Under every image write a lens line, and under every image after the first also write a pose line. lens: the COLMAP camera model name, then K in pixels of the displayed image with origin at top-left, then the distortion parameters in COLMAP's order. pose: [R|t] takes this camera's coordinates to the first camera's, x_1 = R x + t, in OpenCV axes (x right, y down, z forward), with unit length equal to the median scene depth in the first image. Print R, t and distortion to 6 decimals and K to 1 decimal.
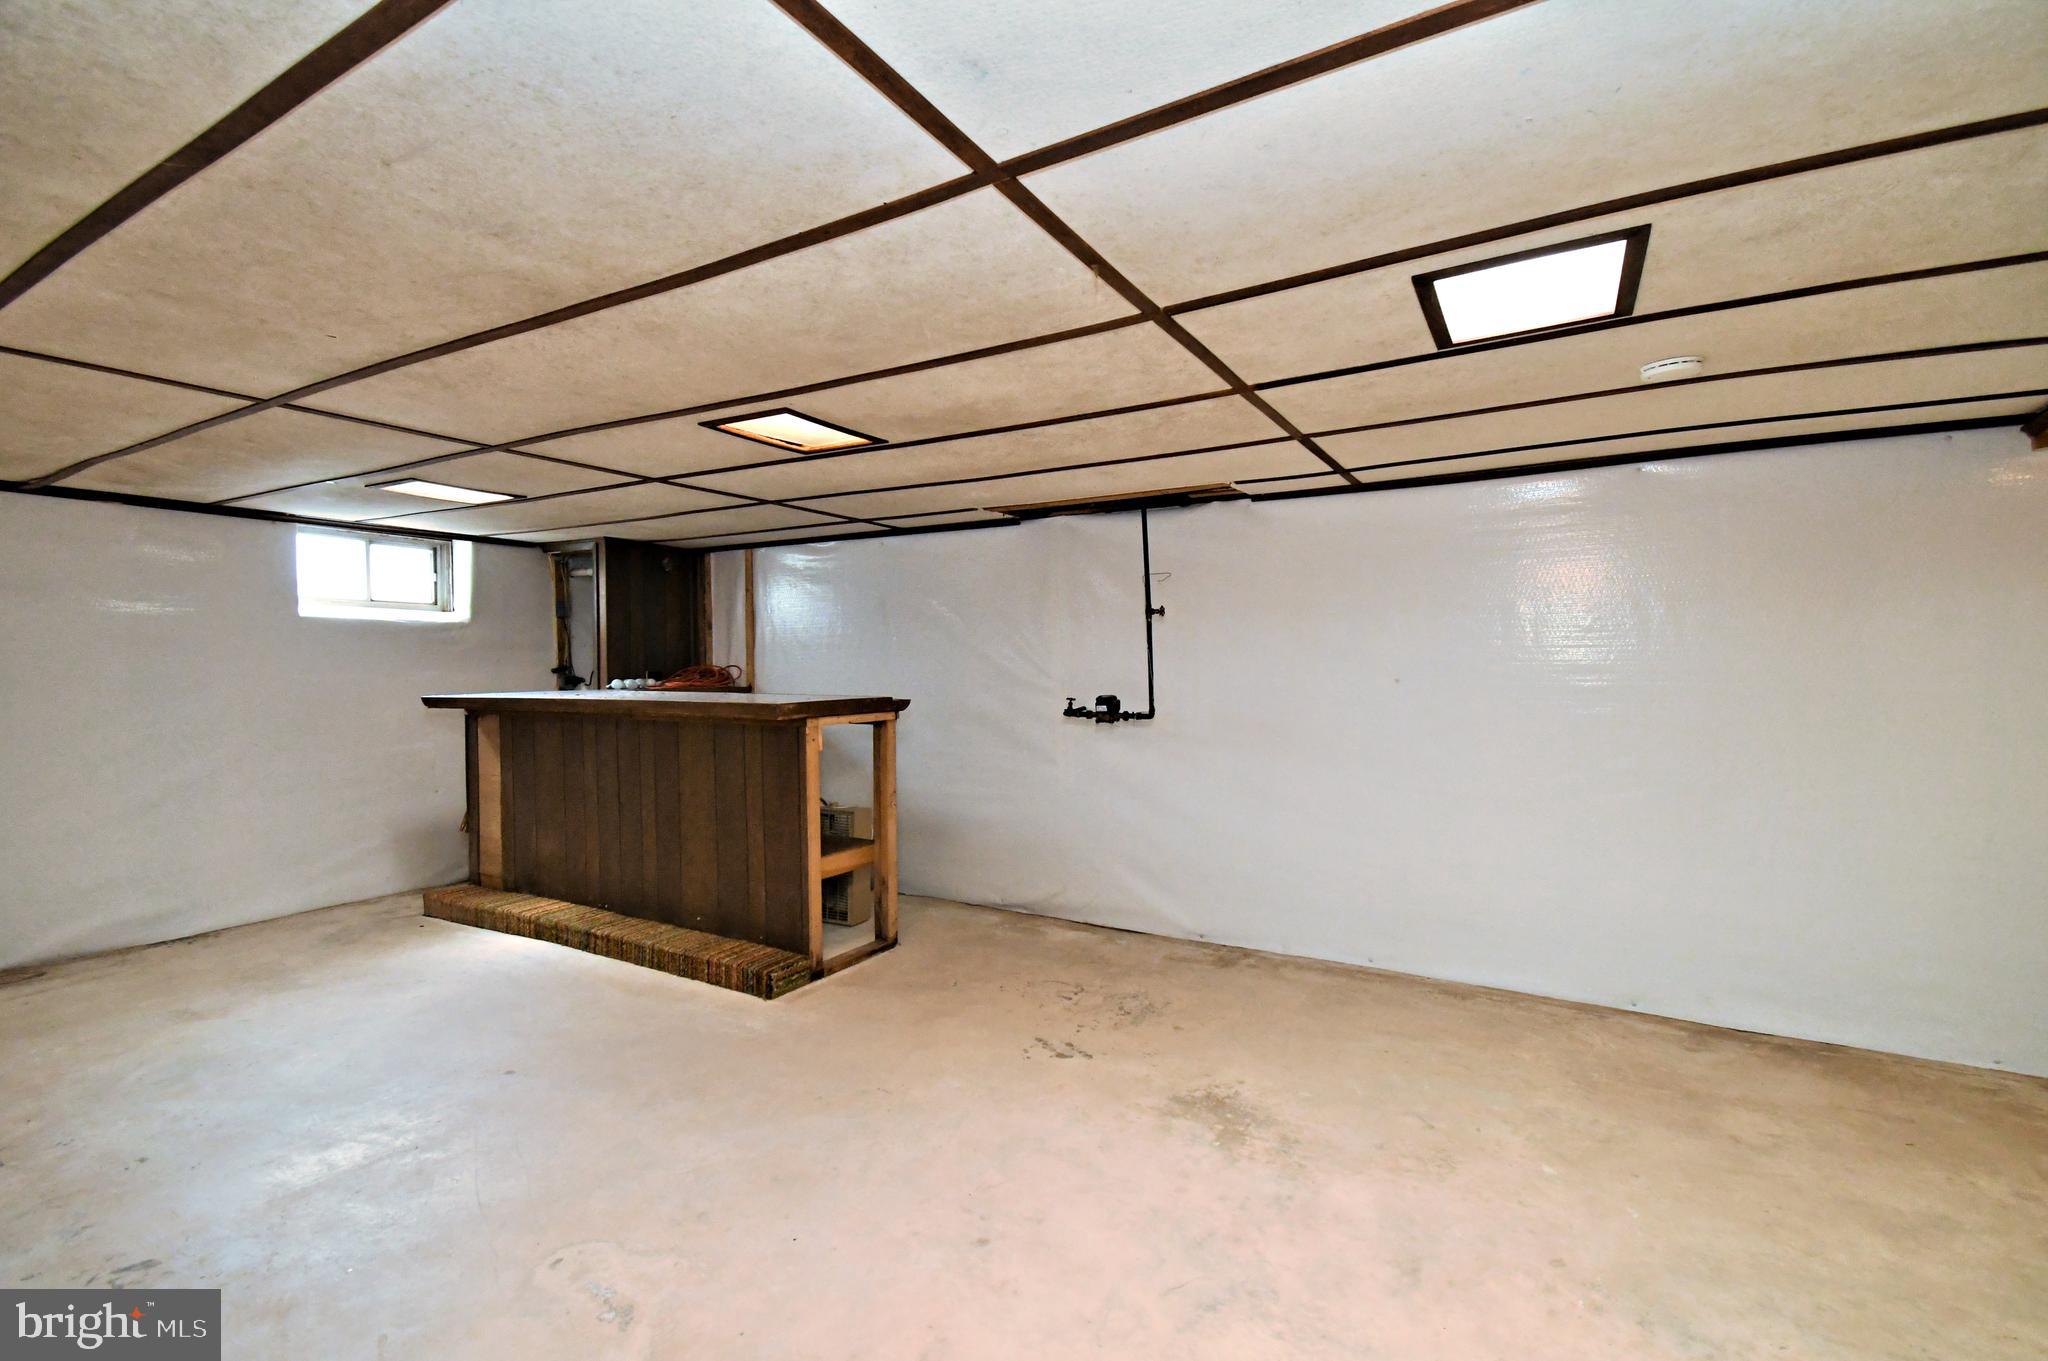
lens RADIAL K [[882.7, 0, 1028.3], [0, 882.7, 662.8], [0, 0, 1]] dist [0.016929, -0.002301]
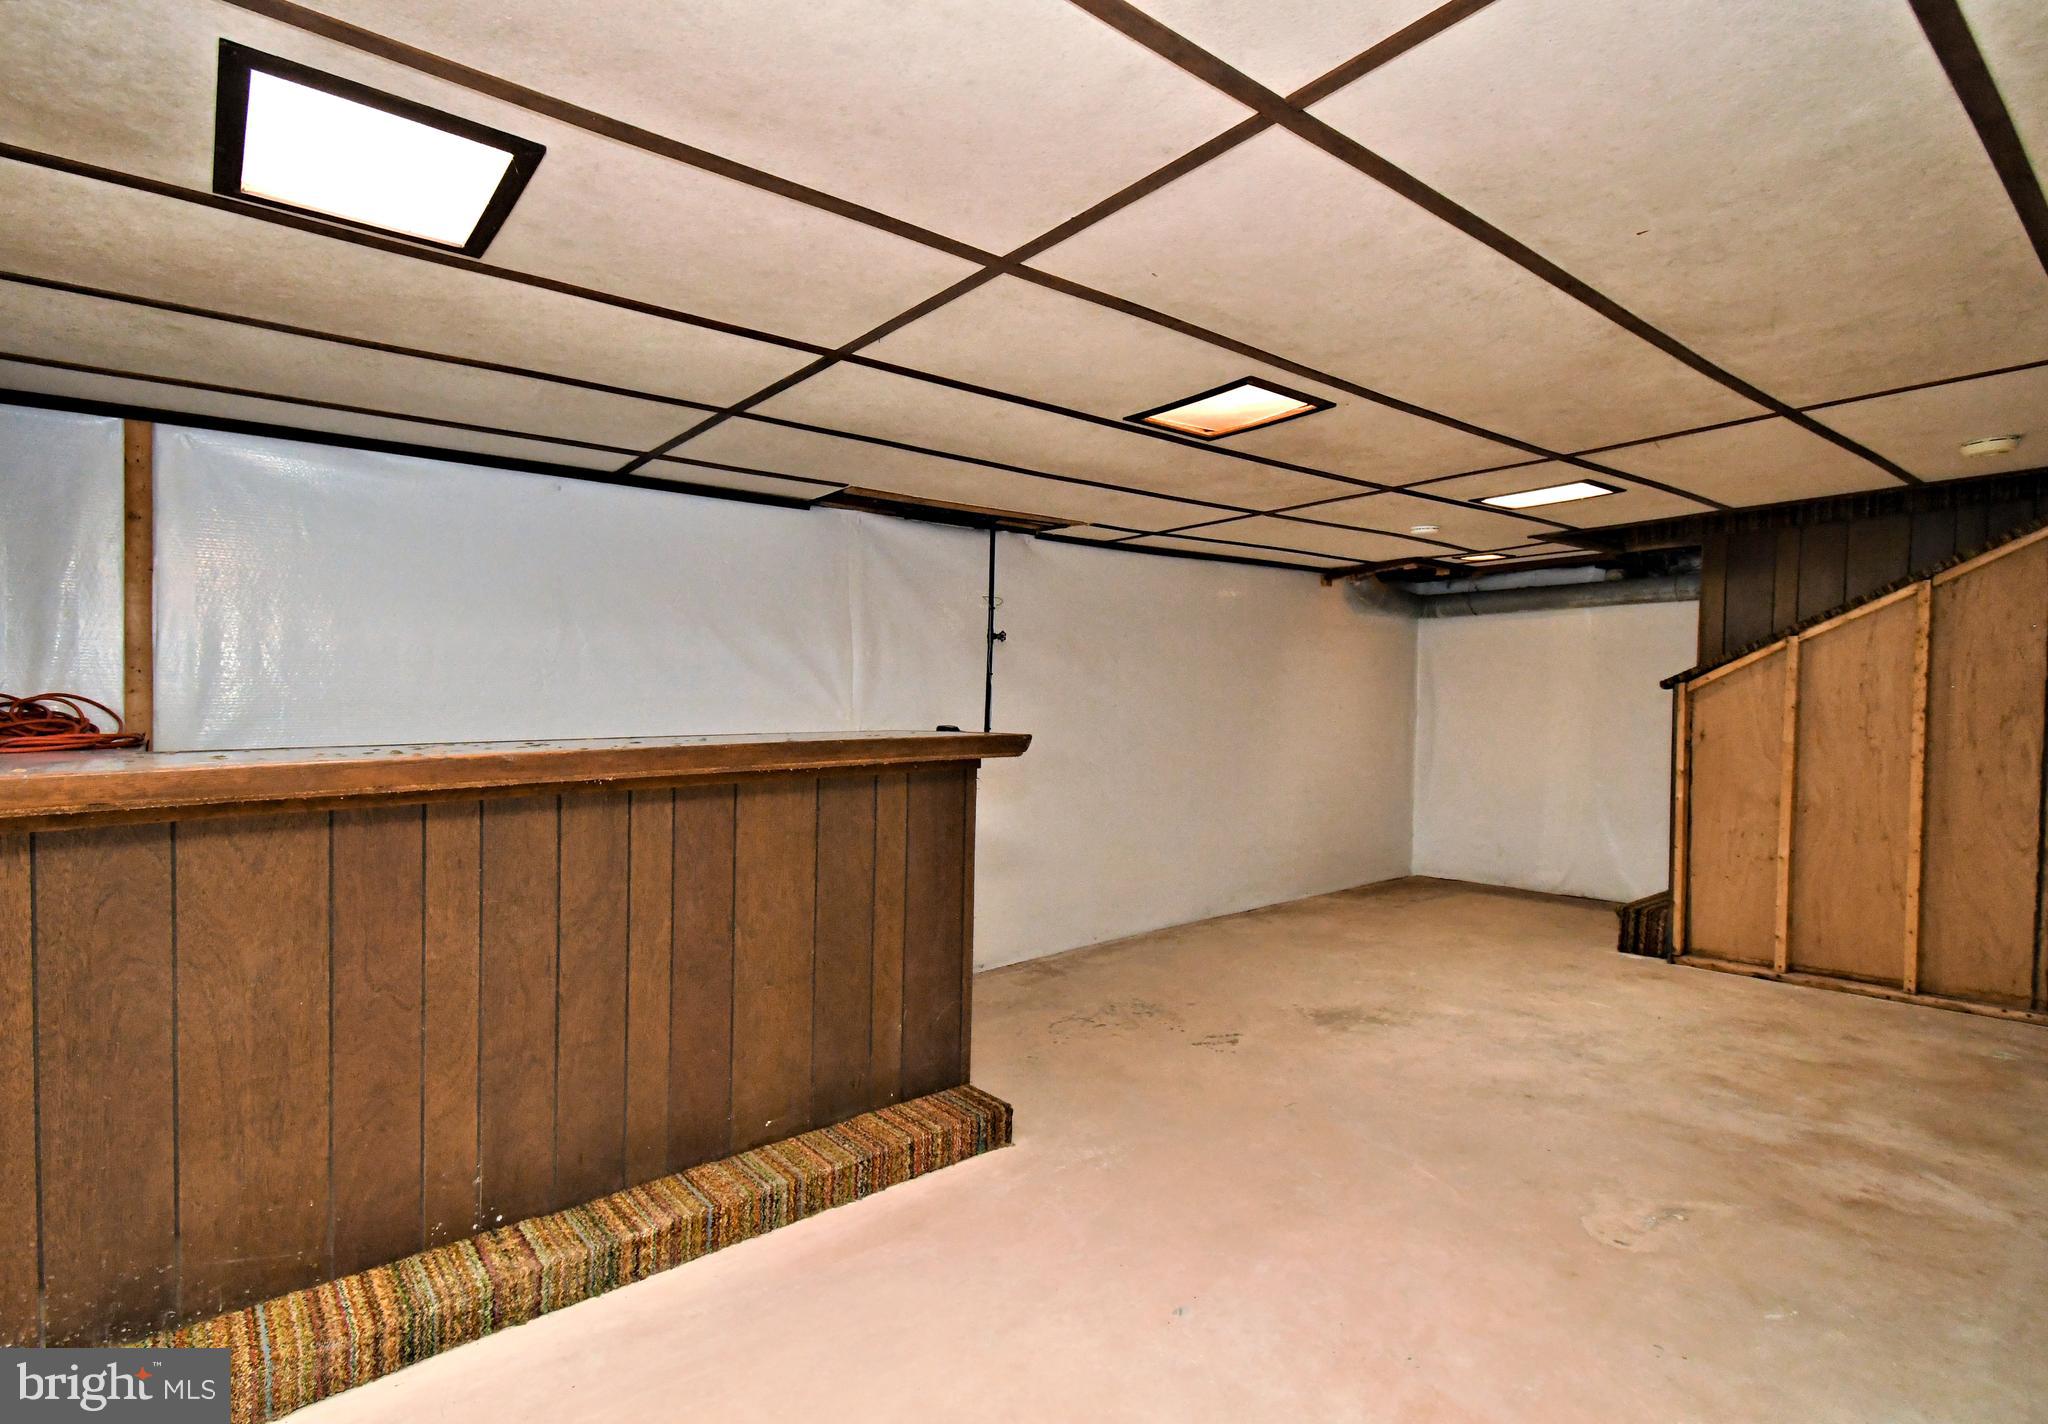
lens RADIAL K [[1009.6, 0, 1025.8], [0, 1009.6, 718.4], [0, 0, 1]] dist [0.014472, 0.000165]
pose [[0.343389, -0.012432, 0.939111, -0.975301], [0.010263, 0.999902, 0.009484, 0.024056], [-0.939137, 0.006382, 0.343483, 0.647219]]
